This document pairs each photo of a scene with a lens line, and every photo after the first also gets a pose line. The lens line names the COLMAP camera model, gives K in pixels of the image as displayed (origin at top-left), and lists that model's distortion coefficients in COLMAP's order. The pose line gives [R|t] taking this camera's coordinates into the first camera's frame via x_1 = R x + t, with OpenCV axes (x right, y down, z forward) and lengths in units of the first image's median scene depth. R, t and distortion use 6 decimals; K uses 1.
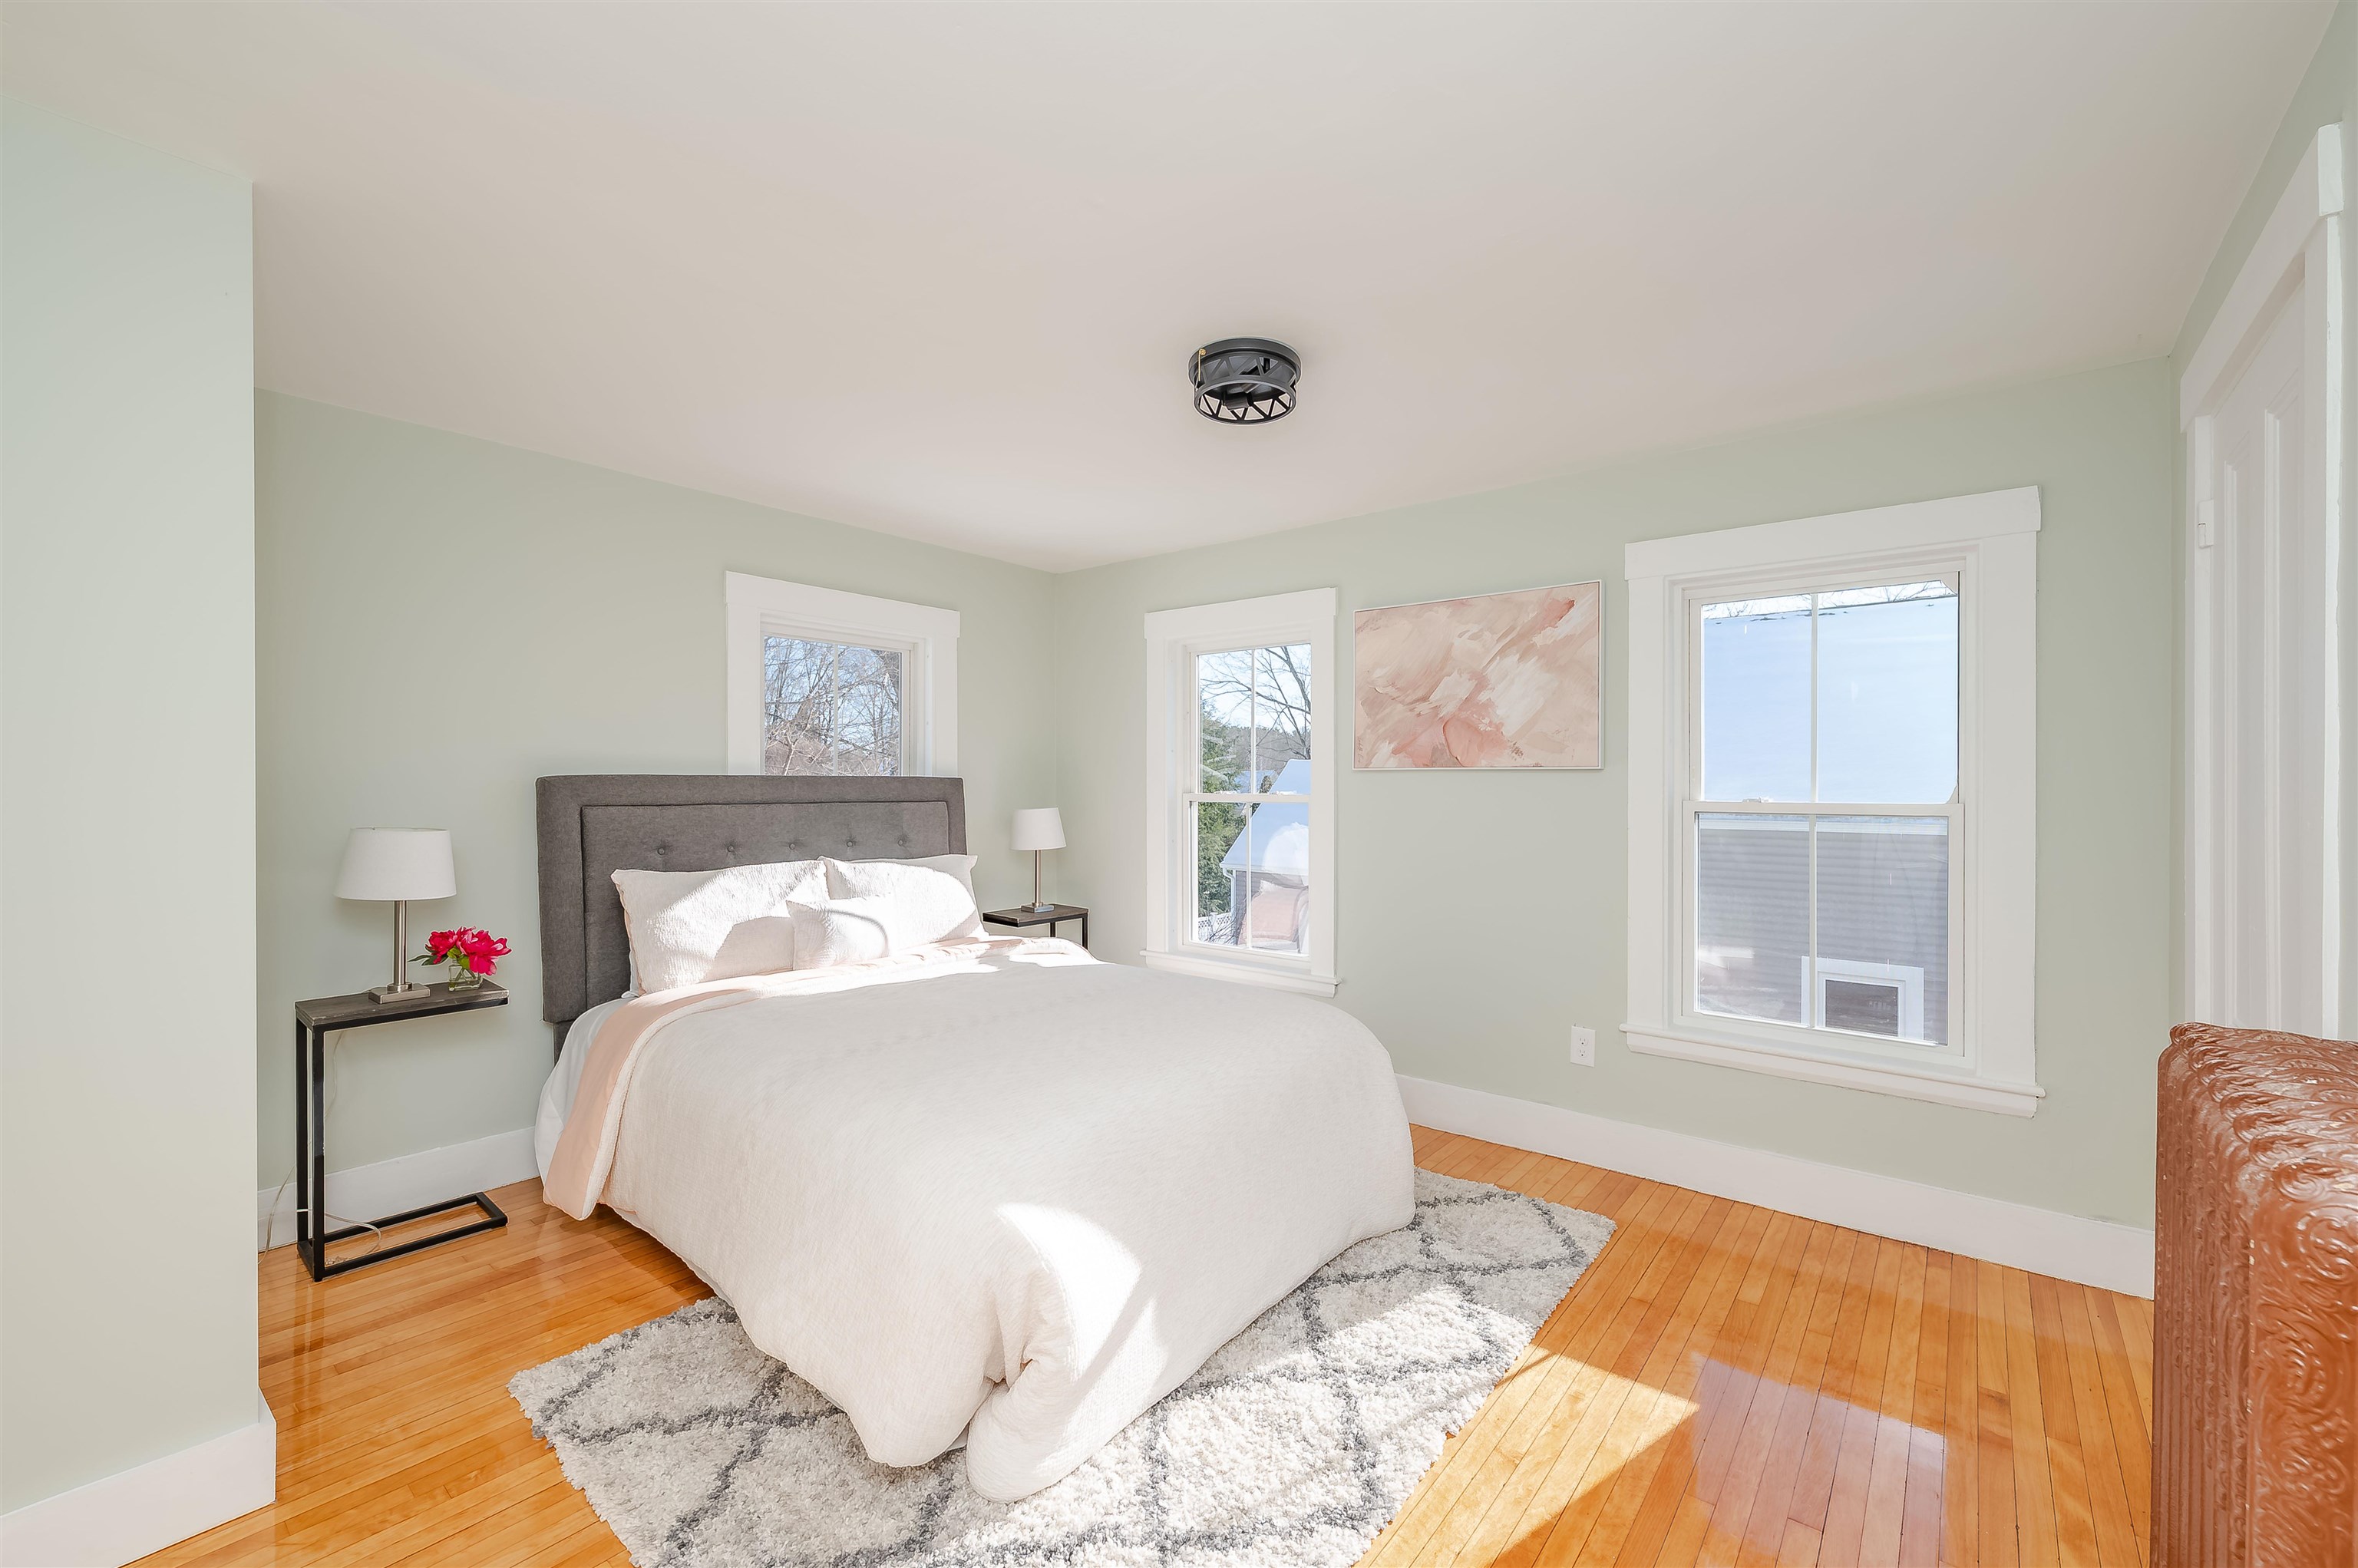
lens RADIAL K [[934.4, 0, 1169.0], [0, 934.4, 785.3], [0, 0, 1]] dist [0.000353, -0.000116]
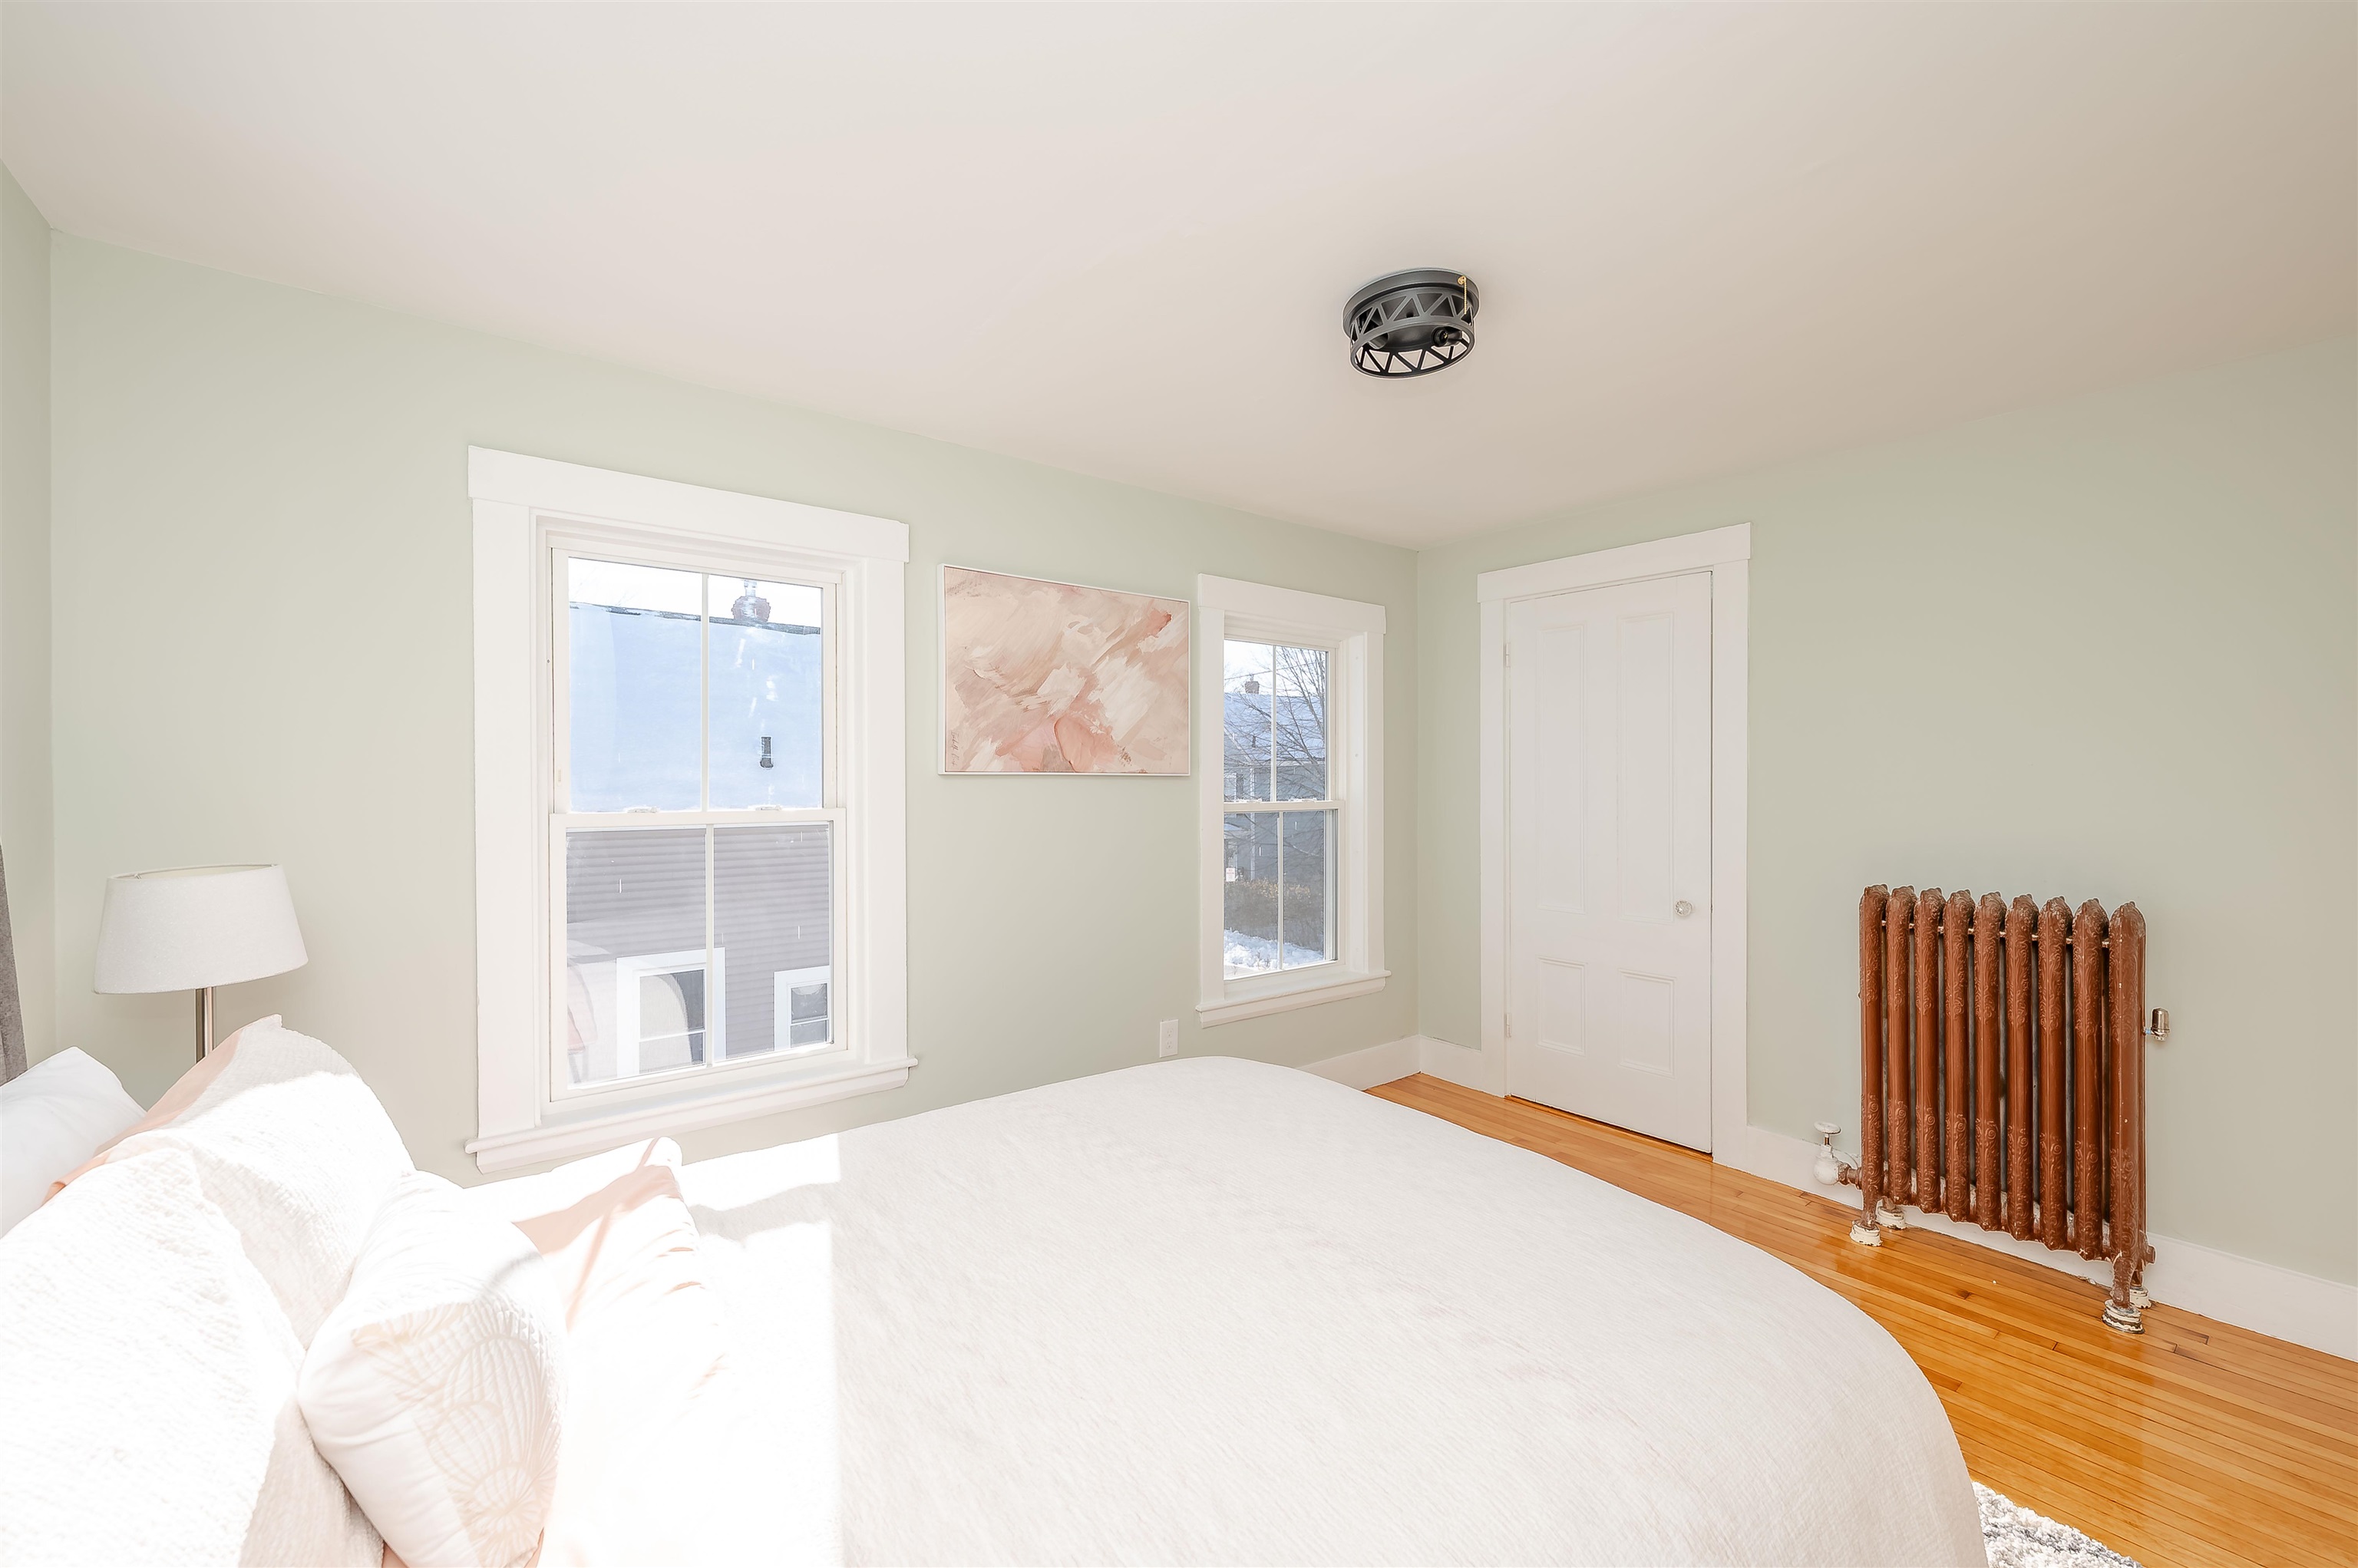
lens RADIAL K [[934.4, 0, 1169.0], [0, 934.4, 785.3], [0, 0, 1]] dist [0.000353, -0.000116]
pose [[0.224350, -0.007271, 0.974482, -0.553475], [0.005462, 0.999966, 0.006204, -0.012217], [-0.974493, 0.003931, 0.224382, 0.718966]]
